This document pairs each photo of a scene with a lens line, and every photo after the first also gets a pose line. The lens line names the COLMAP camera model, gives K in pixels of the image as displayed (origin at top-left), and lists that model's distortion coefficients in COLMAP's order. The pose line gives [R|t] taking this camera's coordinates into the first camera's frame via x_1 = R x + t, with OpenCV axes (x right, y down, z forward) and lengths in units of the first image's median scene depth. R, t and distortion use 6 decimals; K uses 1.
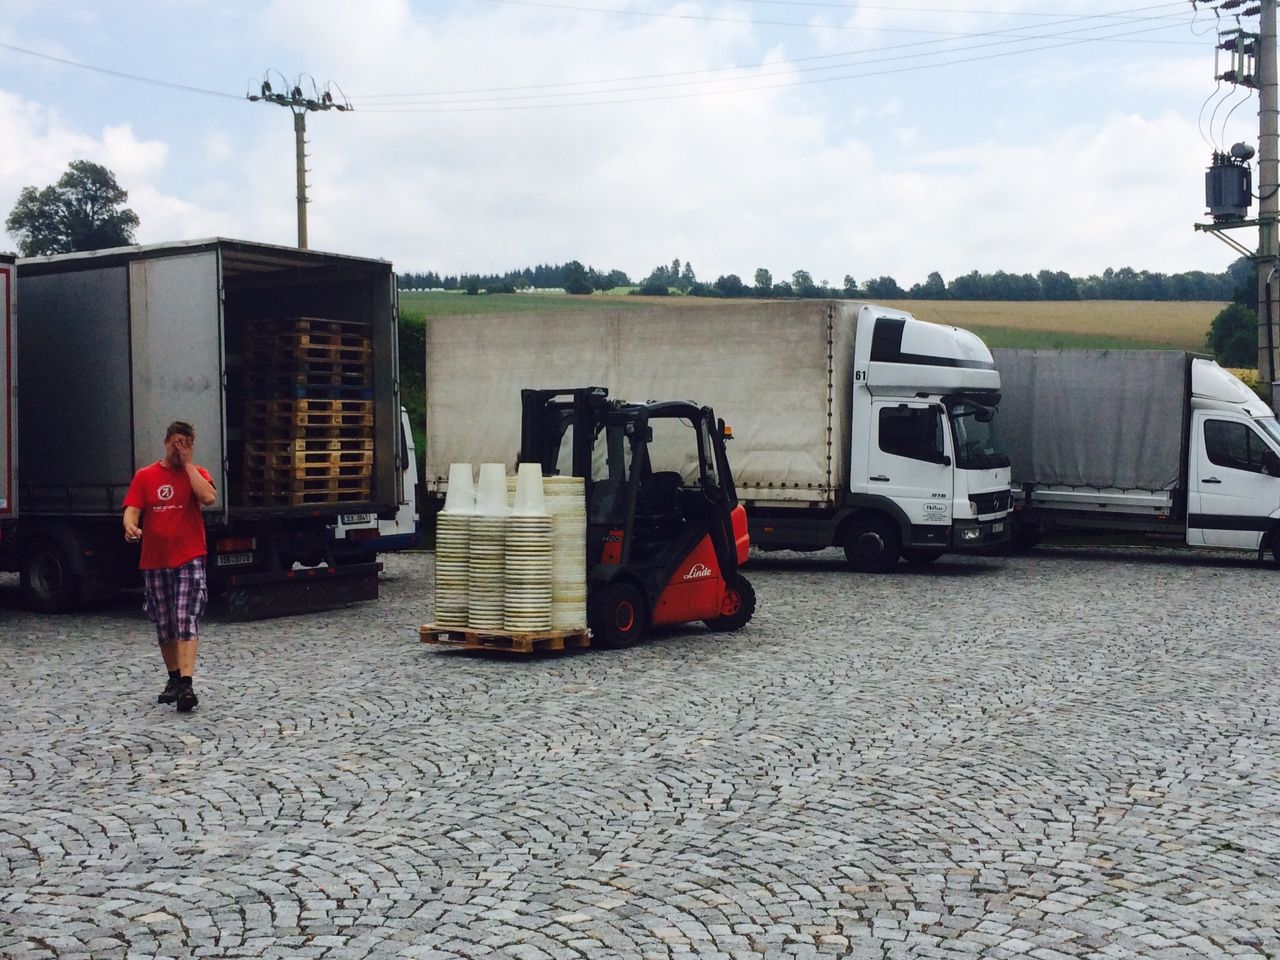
lens RADIAL K [[1664.2, 0, 640.0], [0, 1664.2, 480.0], [0, 0, 1]] dist [0.134531, -0.032587]
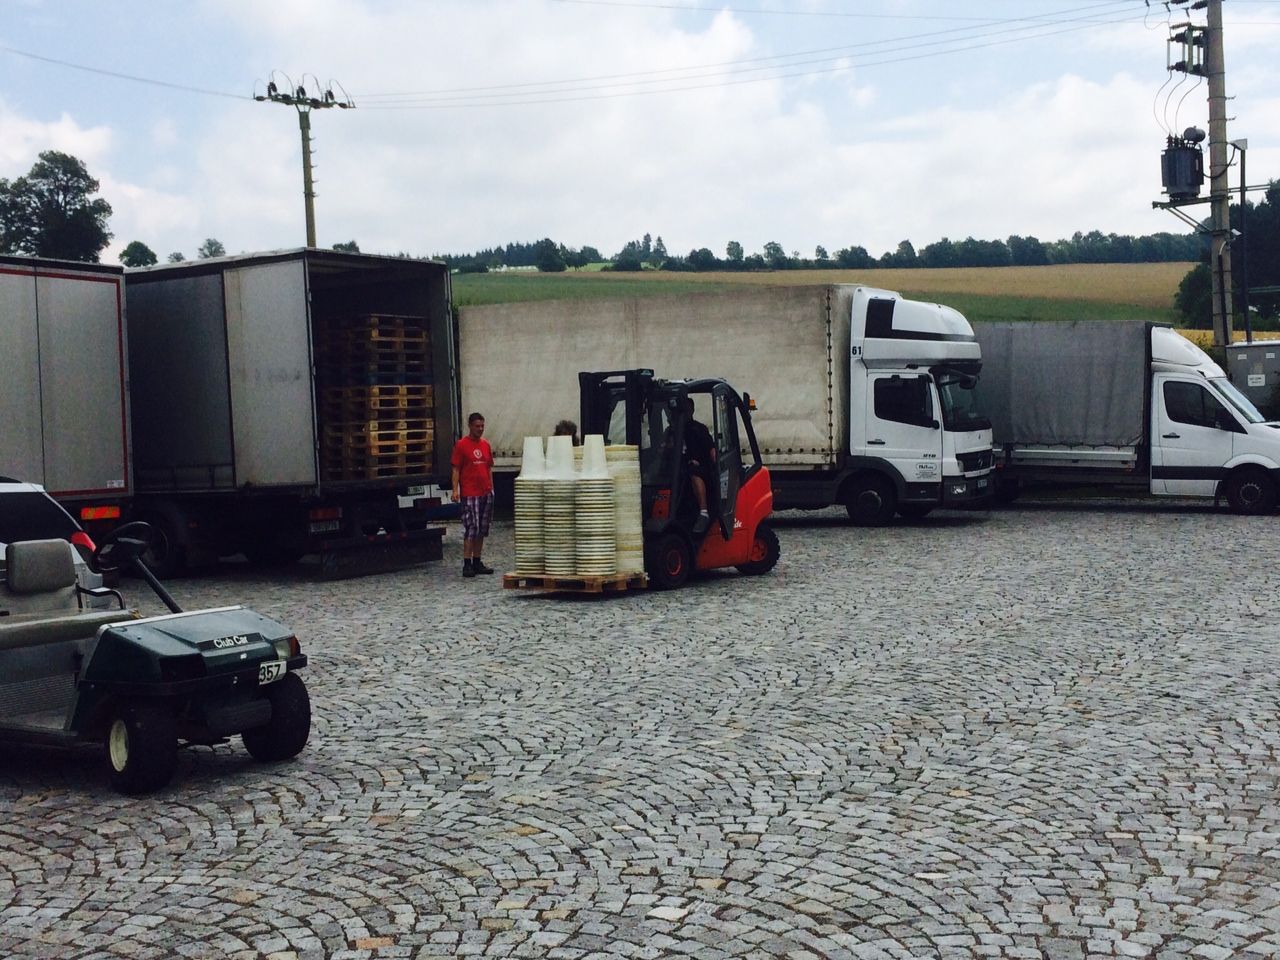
lens RADIAL K [[1689.5, 0, 640.0], [0, 1689.5, 480.0], [0, 0, 1]] dist [0.126174, -0.008547]
pose [[0.999450, -0.028282, 0.017295, -0.034759], [0.028040, 0.999507, 0.014115, 0.003922], [-0.017686, -0.013622, 0.999751, -0.131320]]
